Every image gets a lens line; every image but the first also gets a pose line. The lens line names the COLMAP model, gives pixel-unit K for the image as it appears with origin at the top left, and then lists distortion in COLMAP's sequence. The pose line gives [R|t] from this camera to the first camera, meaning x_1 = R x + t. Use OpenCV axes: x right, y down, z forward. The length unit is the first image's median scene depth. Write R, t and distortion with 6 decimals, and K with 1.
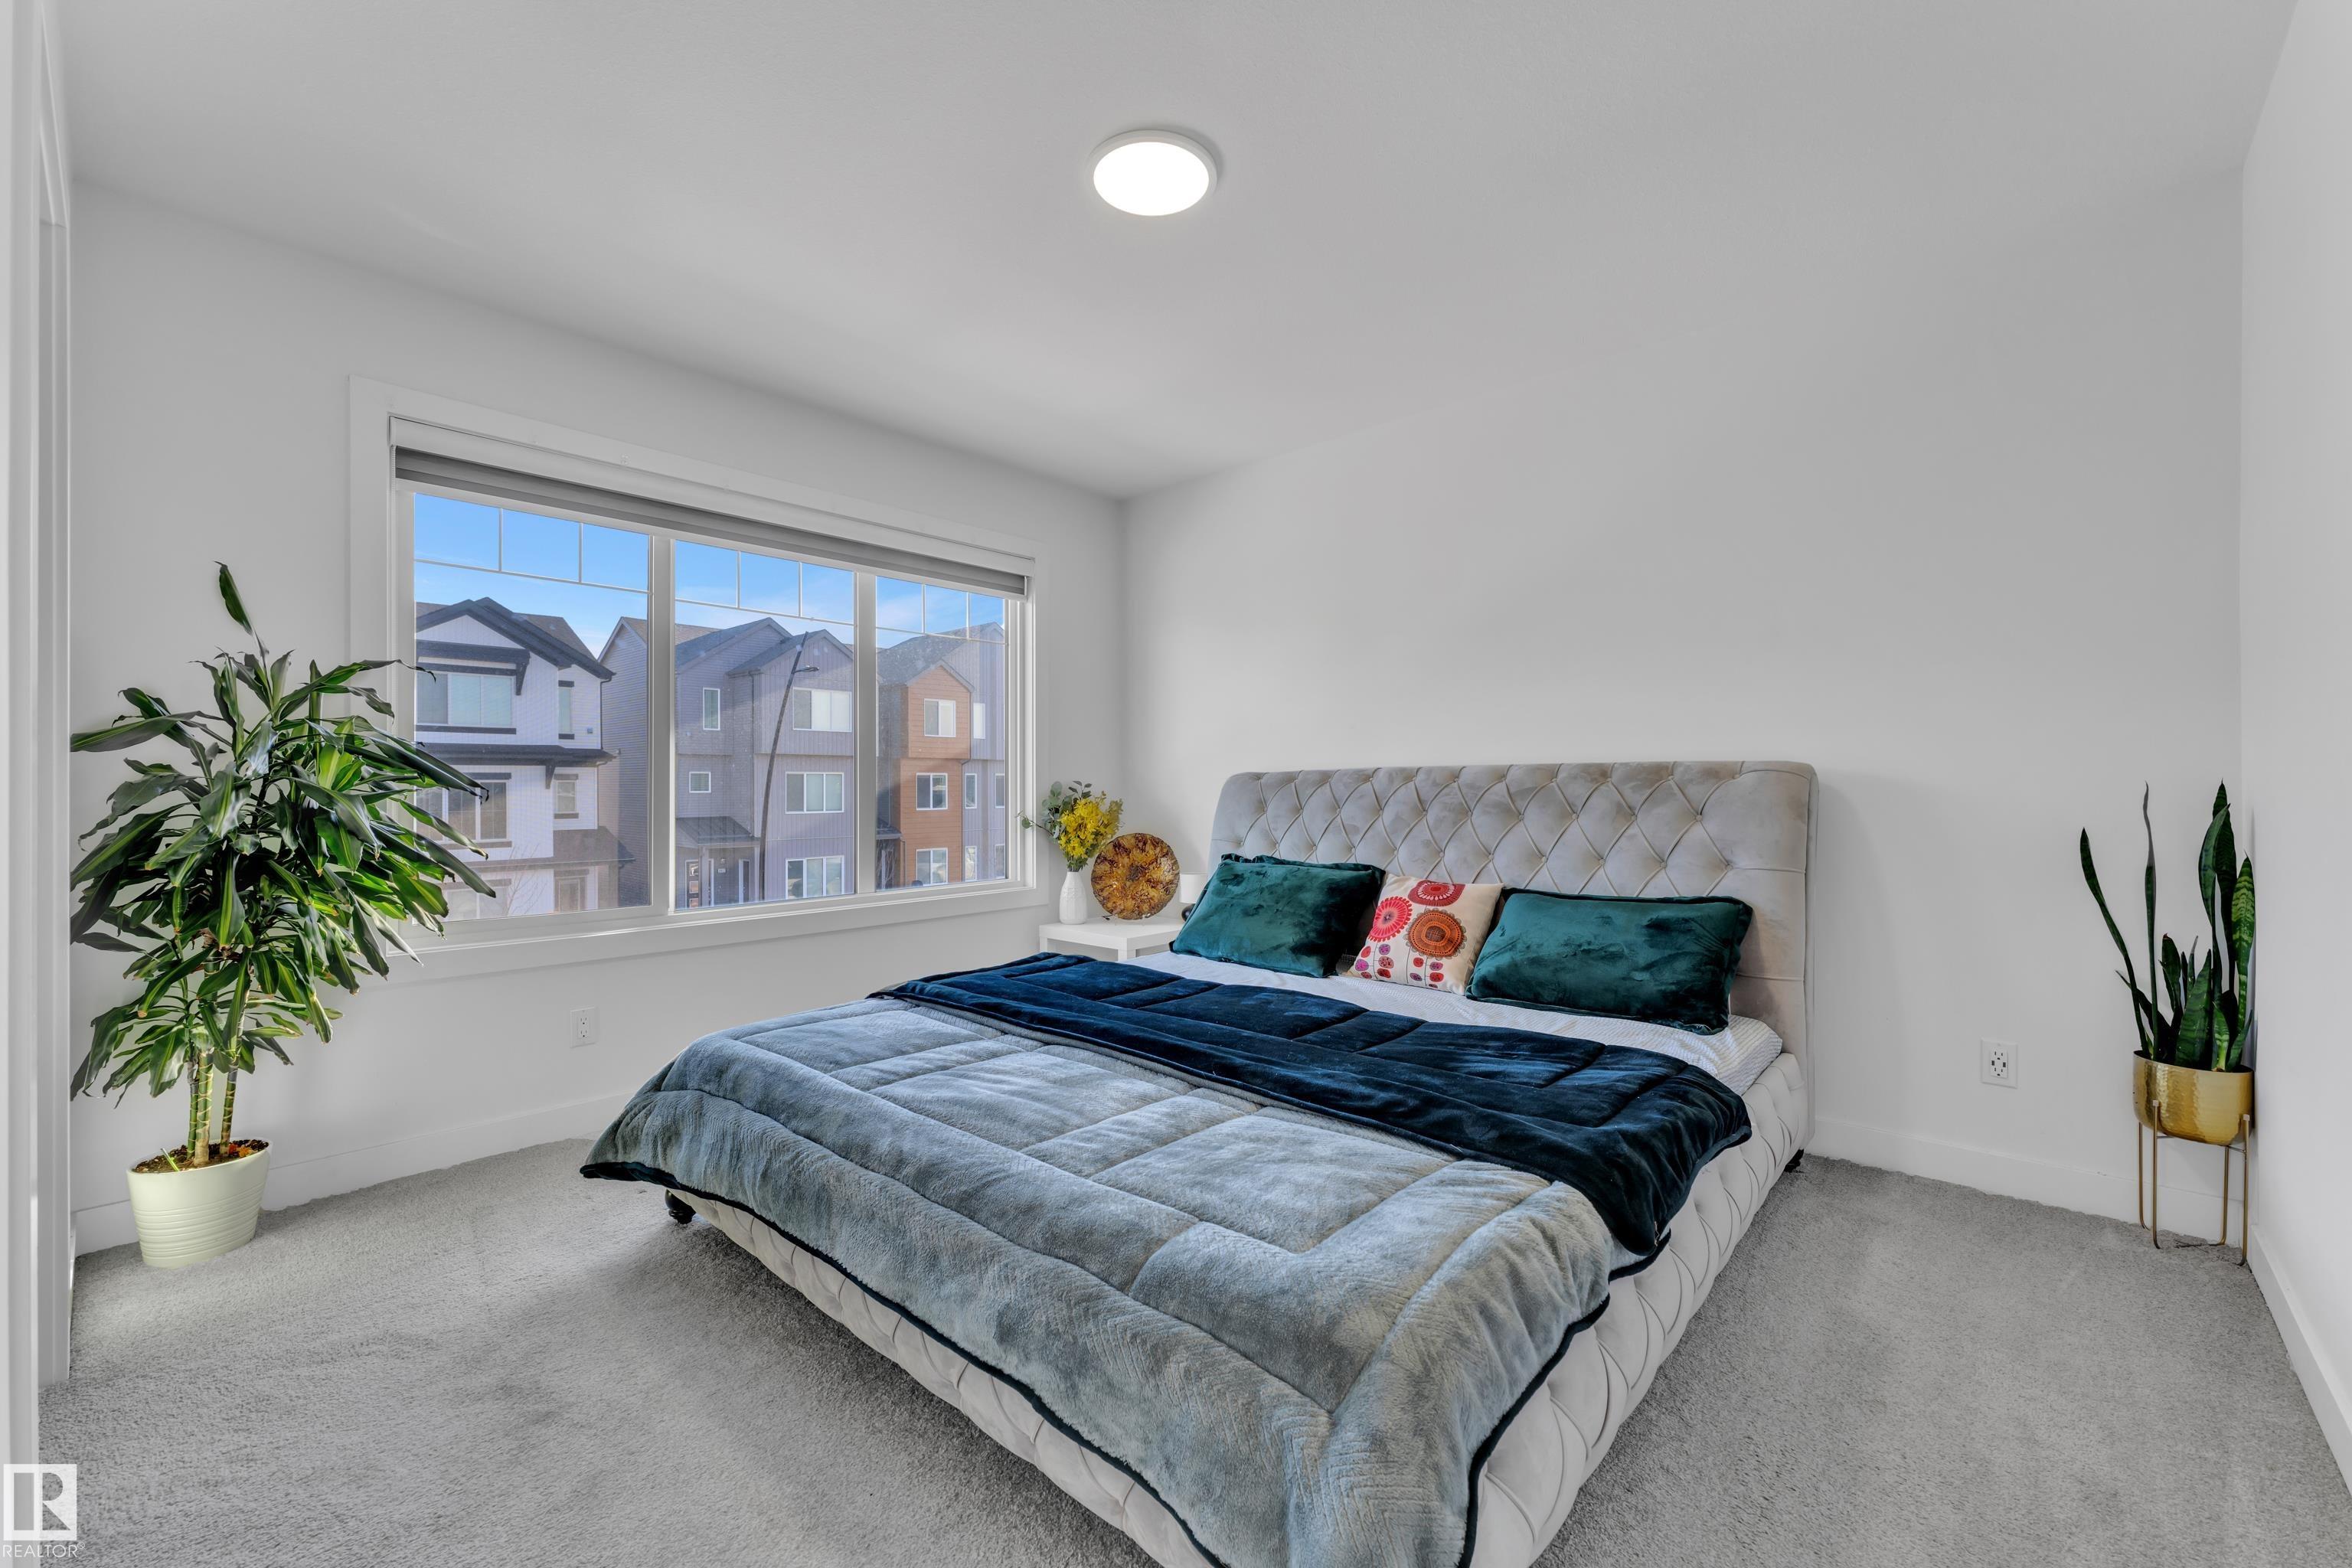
lens RADIAL K [[939.4, 0, 1172.4], [0, 939.4, 782.4], [0, 0, 1]] dist [-0.001579, 0.000239]
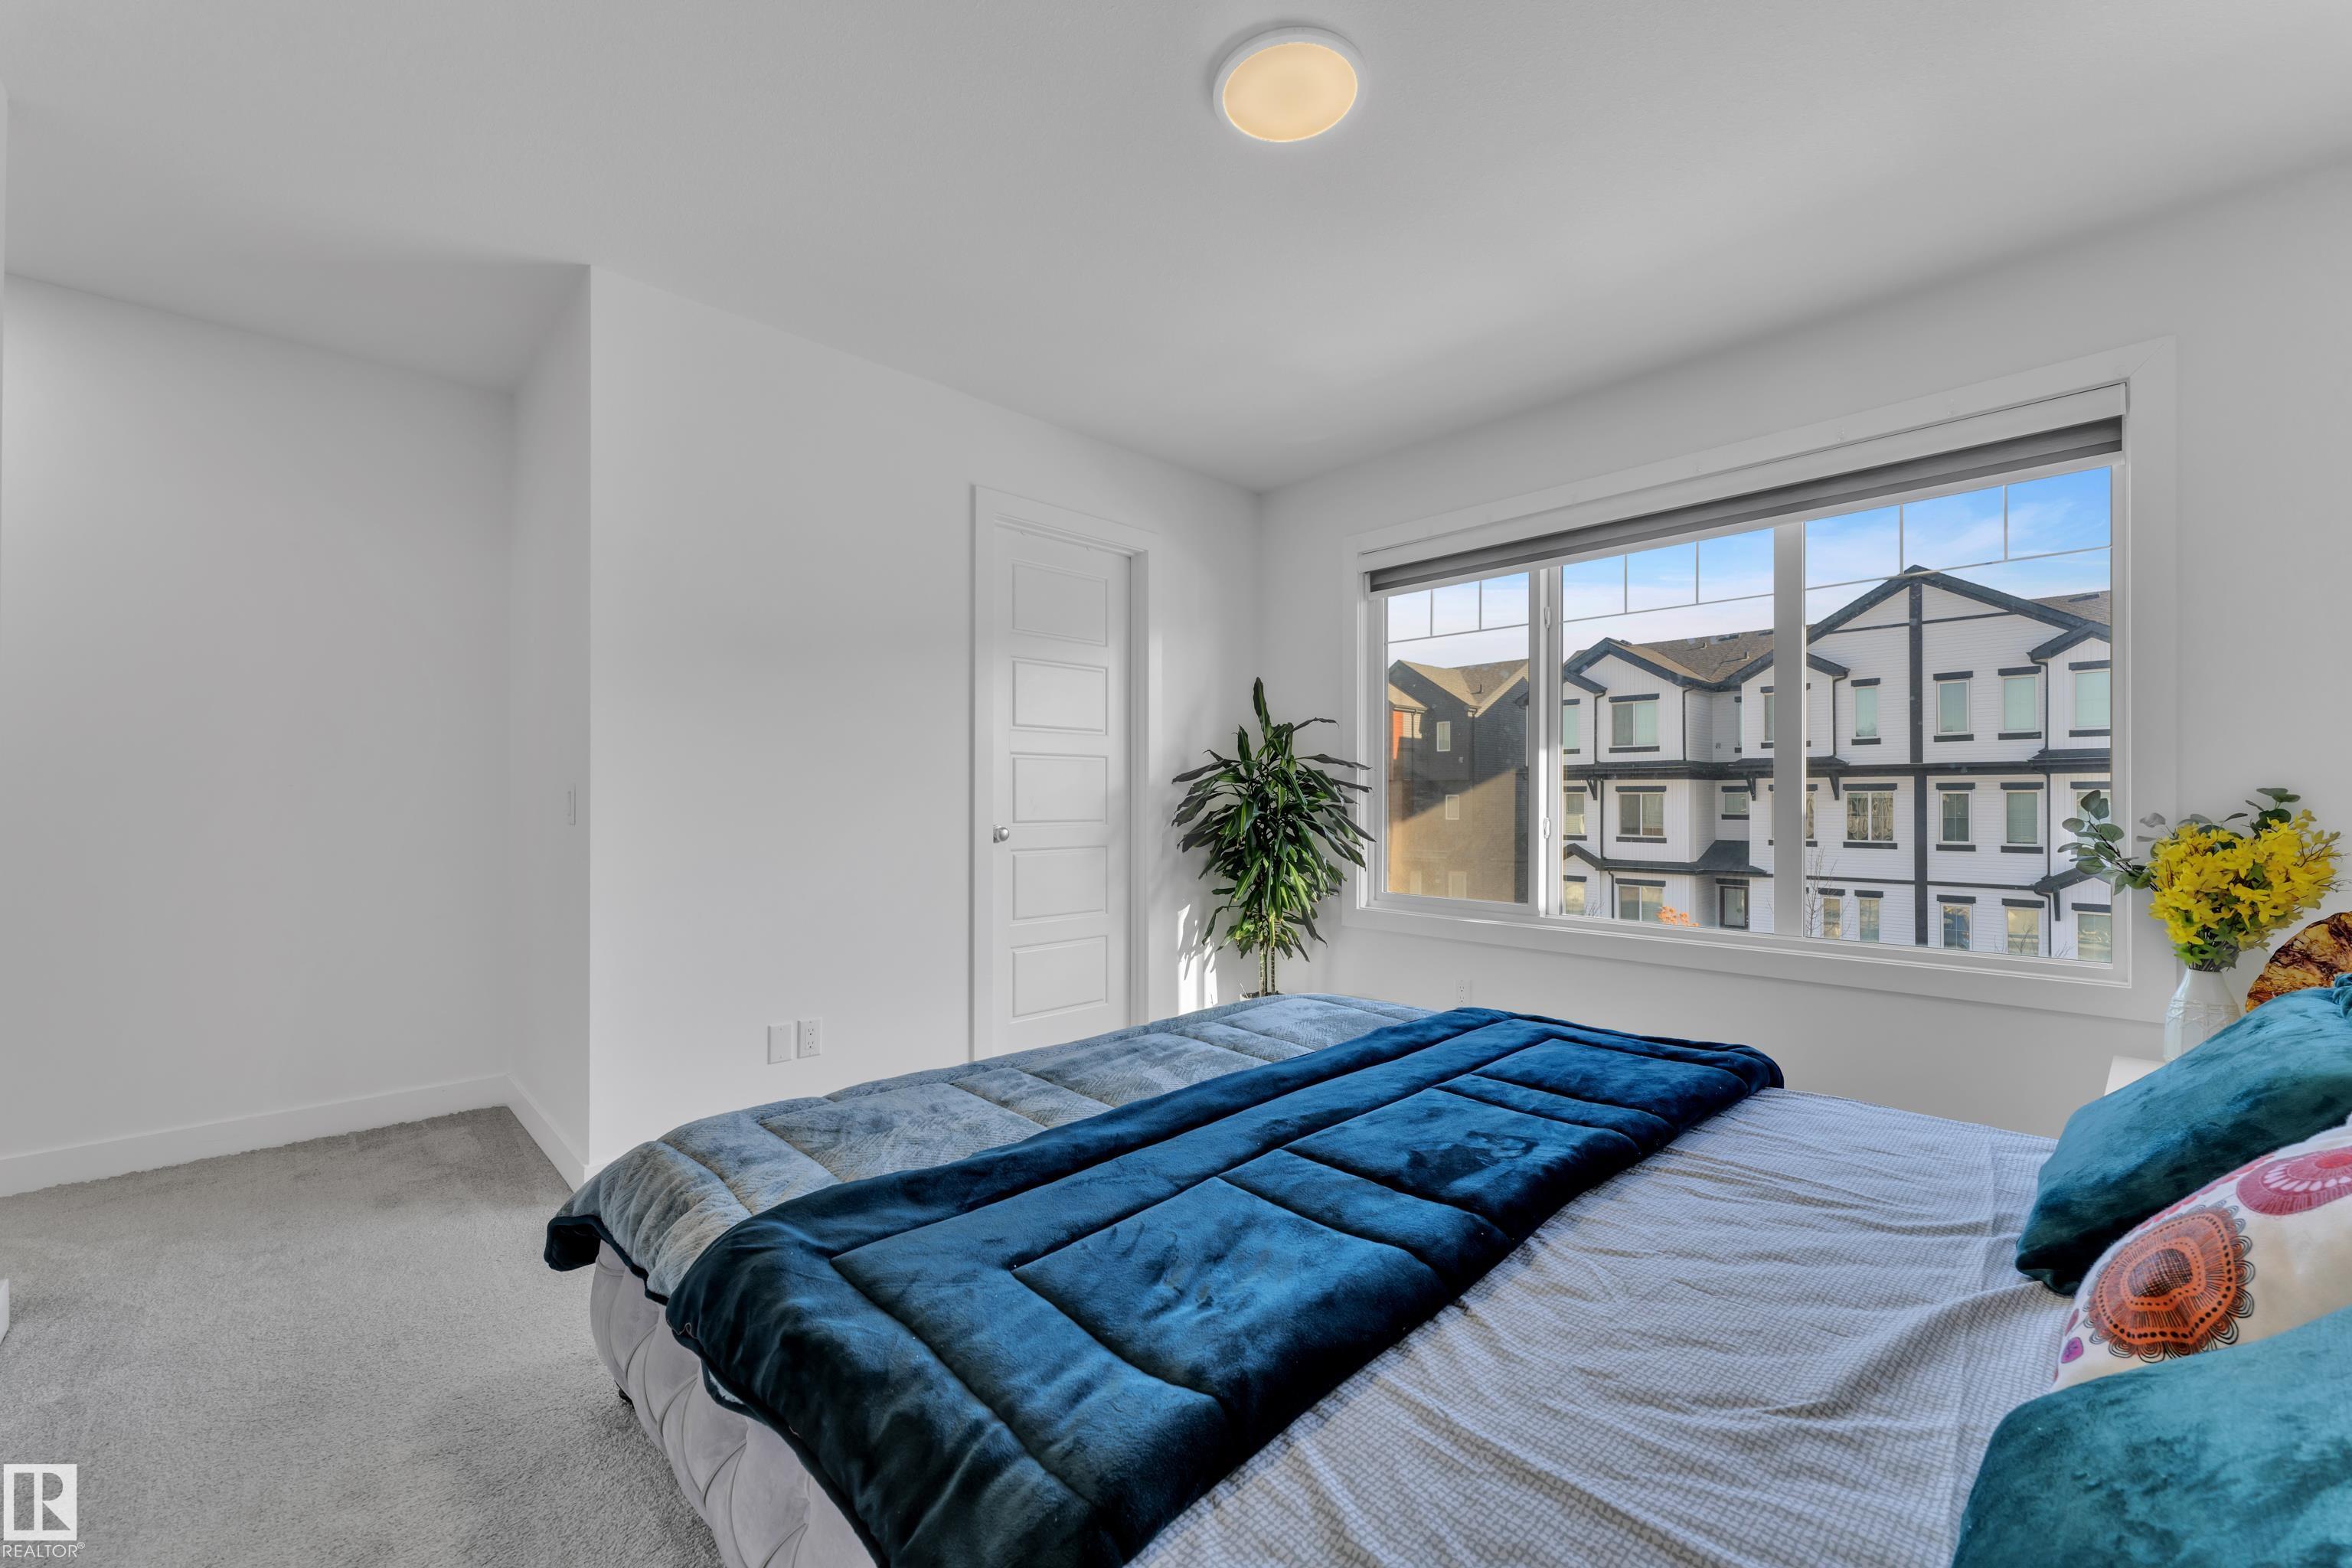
lens RADIAL K [[939.4, 0, 1171.7], [0, 939.4, 796.8], [0, 0, 1]] dist [-0.001579, 0.000239]
pose [[-0.071382, 0.000672, -0.997449, 0.455469], [0.003073, 0.999995, 0.000454, 0.000645], [0.997444, -0.003032, -0.071383, 0.514644]]
